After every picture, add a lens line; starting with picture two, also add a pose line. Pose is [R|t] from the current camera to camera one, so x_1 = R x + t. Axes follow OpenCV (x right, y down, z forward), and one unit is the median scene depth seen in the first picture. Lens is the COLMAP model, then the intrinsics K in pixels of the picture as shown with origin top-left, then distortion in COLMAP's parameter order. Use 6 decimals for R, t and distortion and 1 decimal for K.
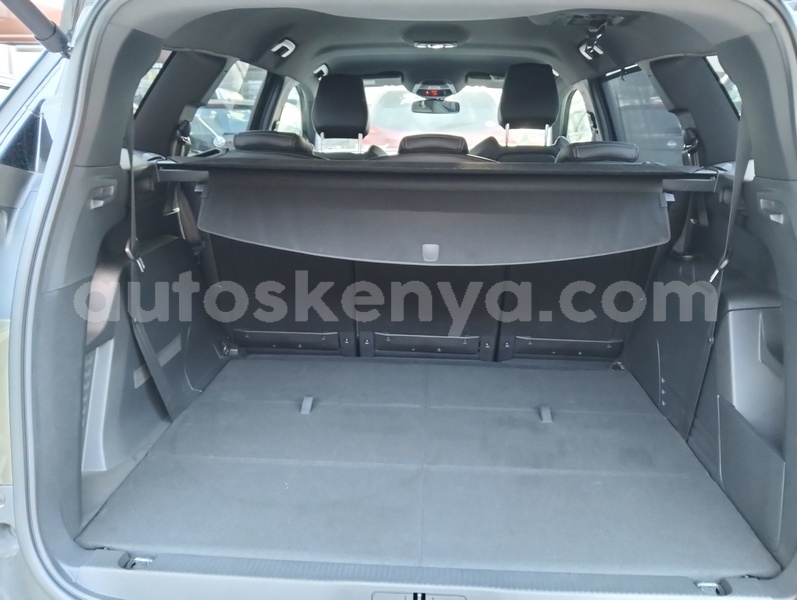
lens RADIAL K [[609.8, 0, 398.5], [0, 609.8, 300.0], [0, 0, 1]] dist [0.005312, -0.053366]
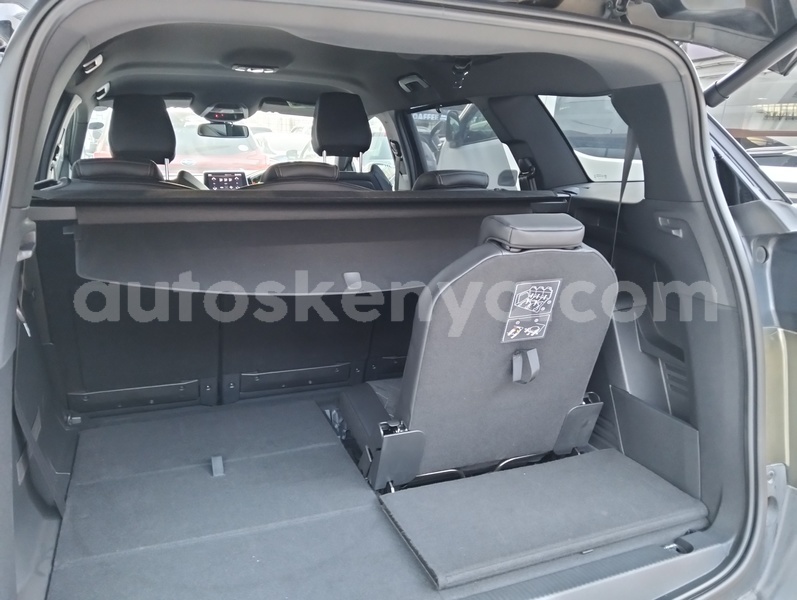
lens RADIAL K [[611.1, 0, 398.5], [0, 611.1, 300.0], [0, 0, 1]] dist [0.039892, -0.092525]
pose [[0.908402, -0.090458, 0.408195, -0.229830], [0.105651, 0.994293, -0.014778, -0.023333], [-0.404529, 0.056551, 0.912775, 0.058471]]
